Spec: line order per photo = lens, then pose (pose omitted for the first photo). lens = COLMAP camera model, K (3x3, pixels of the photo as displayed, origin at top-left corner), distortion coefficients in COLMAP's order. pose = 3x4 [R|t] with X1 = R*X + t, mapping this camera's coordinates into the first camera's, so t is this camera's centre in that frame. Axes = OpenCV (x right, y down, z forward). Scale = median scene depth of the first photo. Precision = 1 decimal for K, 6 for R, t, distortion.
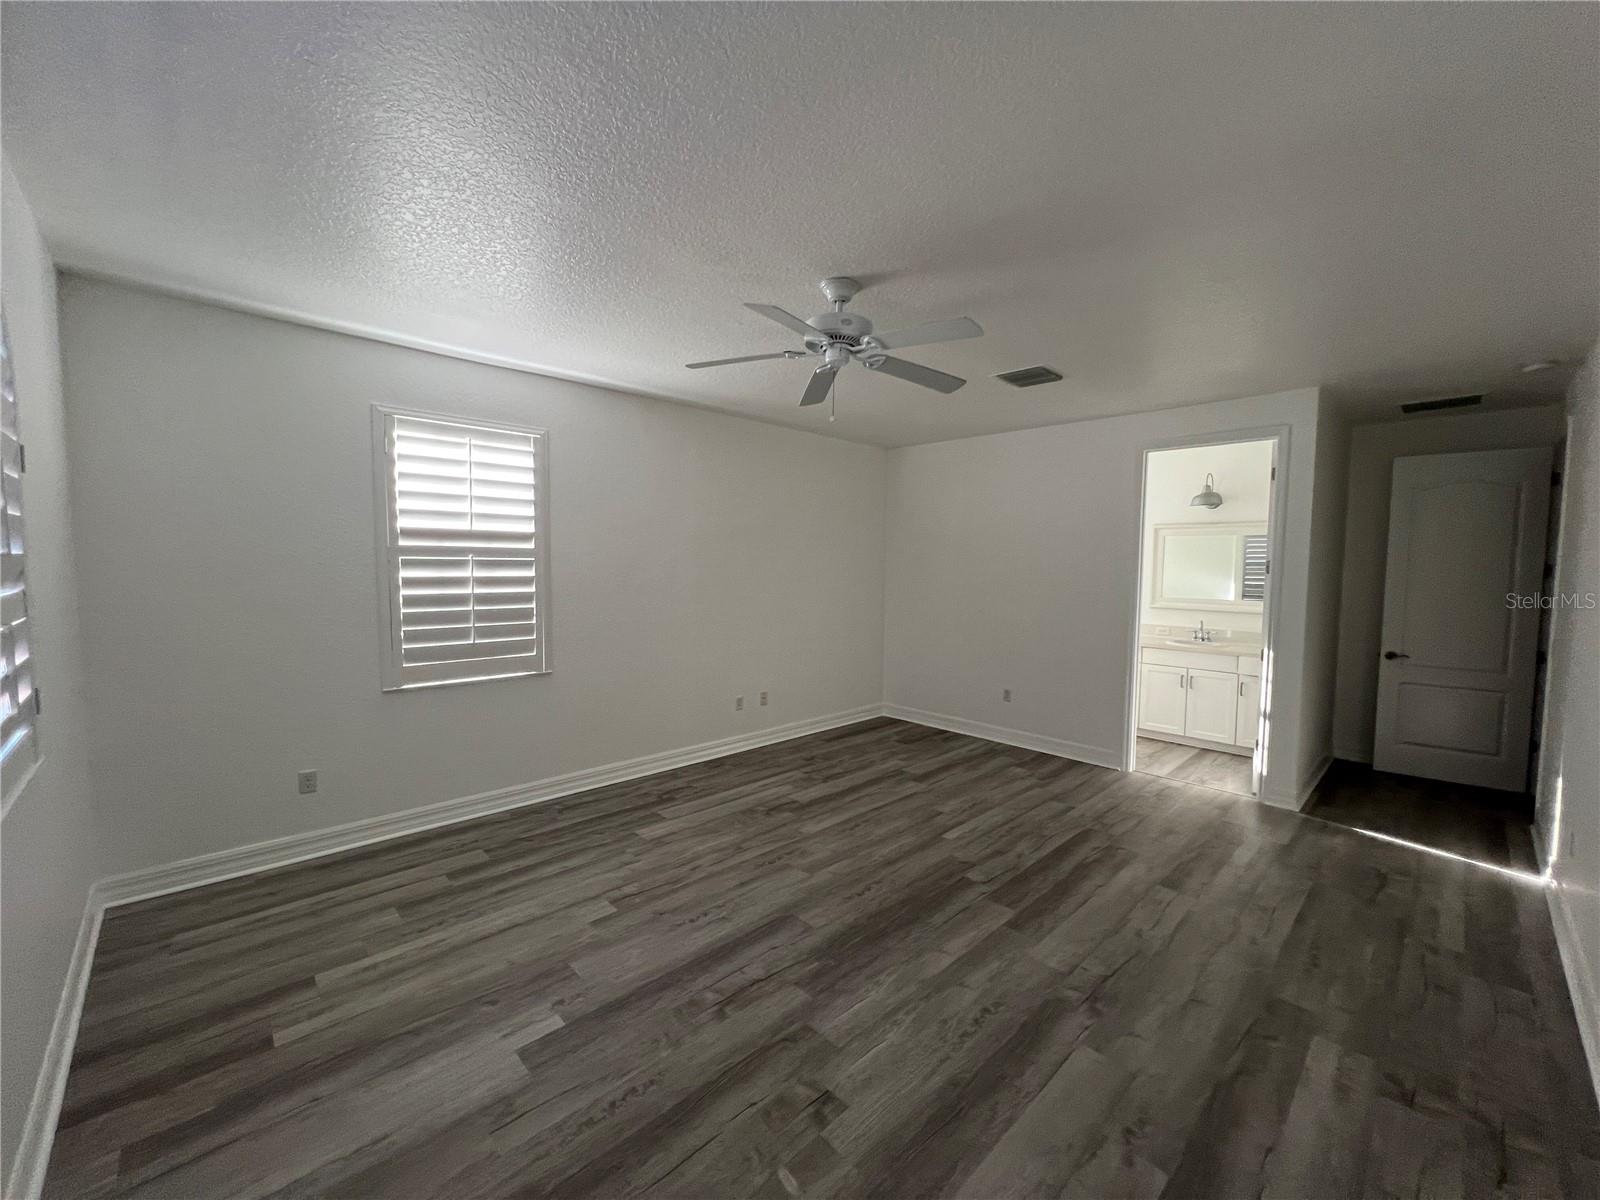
lens RADIAL K [[631.7, 0, 802.2], [0, 631.7, 593.6], [0, 0, 1]] dist [-0.002130, 0.000768]
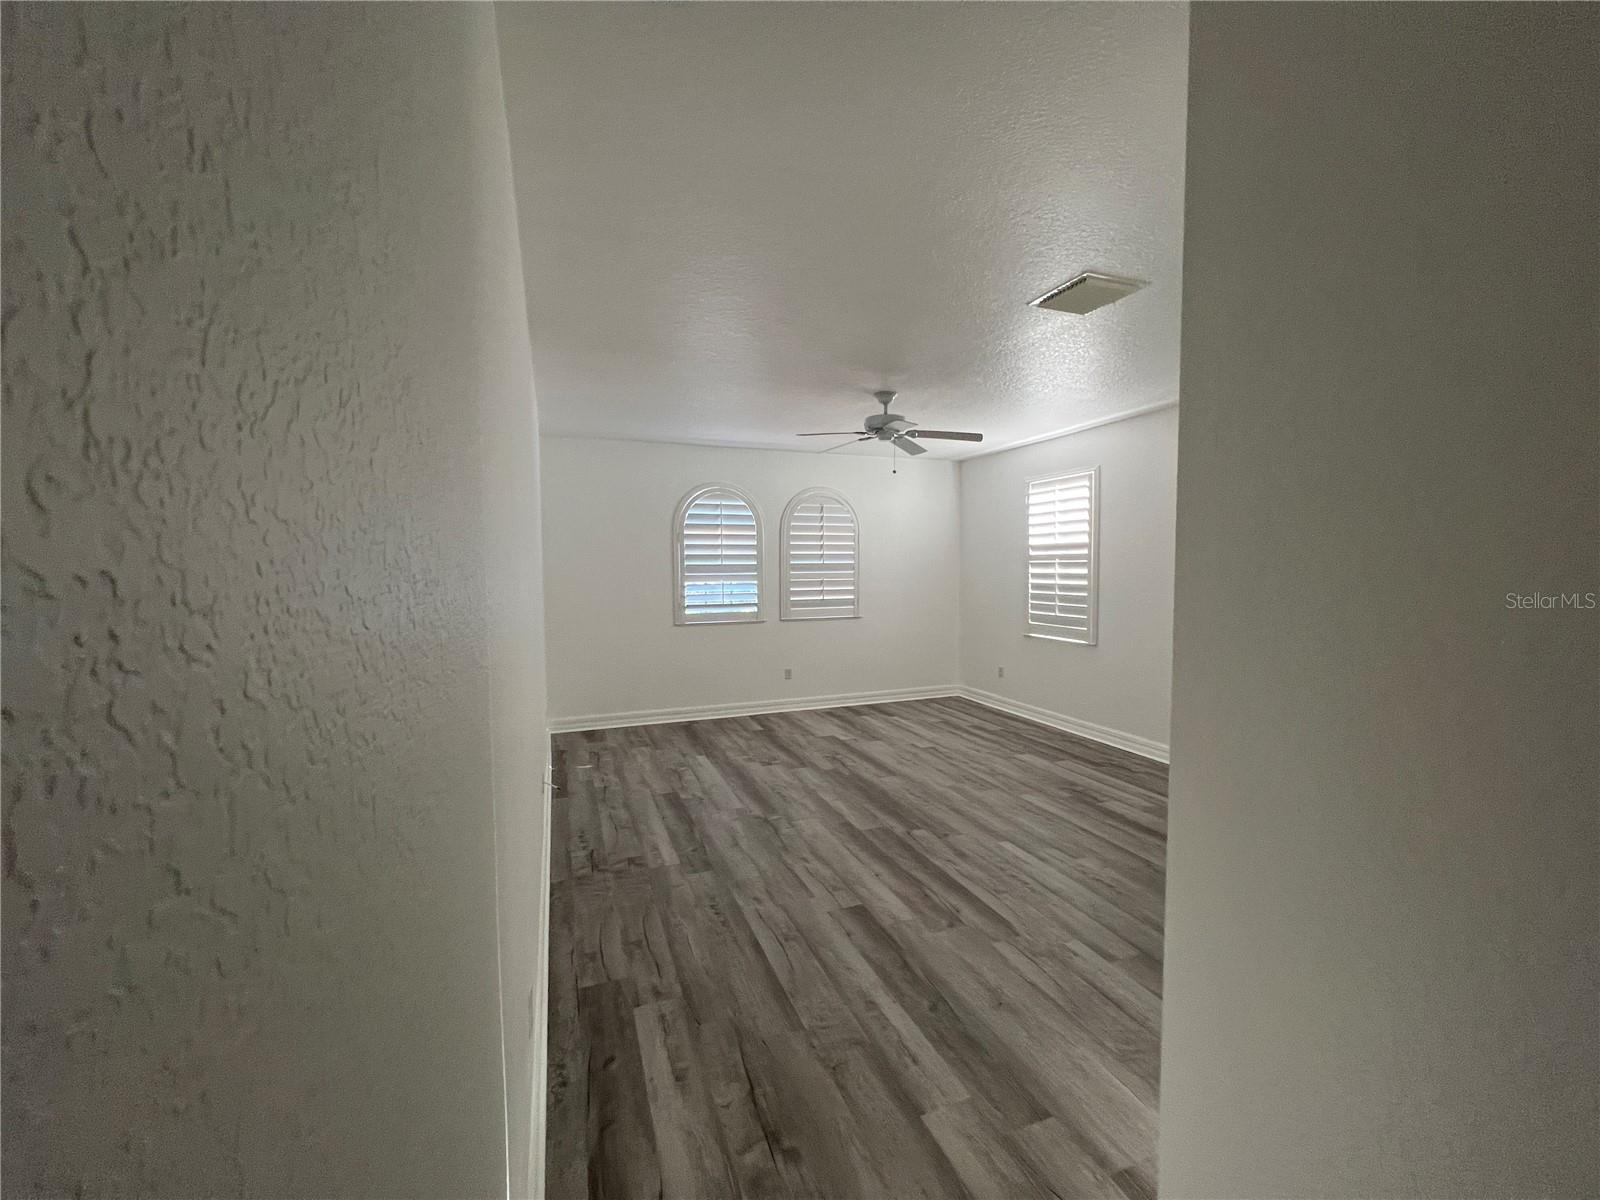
lens RADIAL K [[631.7, 0, 812.9], [0, 631.7, 595.8], [0, 0, 1]] dist [-0.002130, 0.000768]
pose [[-0.365557, 0.035467, -0.930113, 1.260499], [-0.045985, 0.997365, 0.056105, -0.032424], [0.929652, 0.063280, -0.362963, 1.090097]]
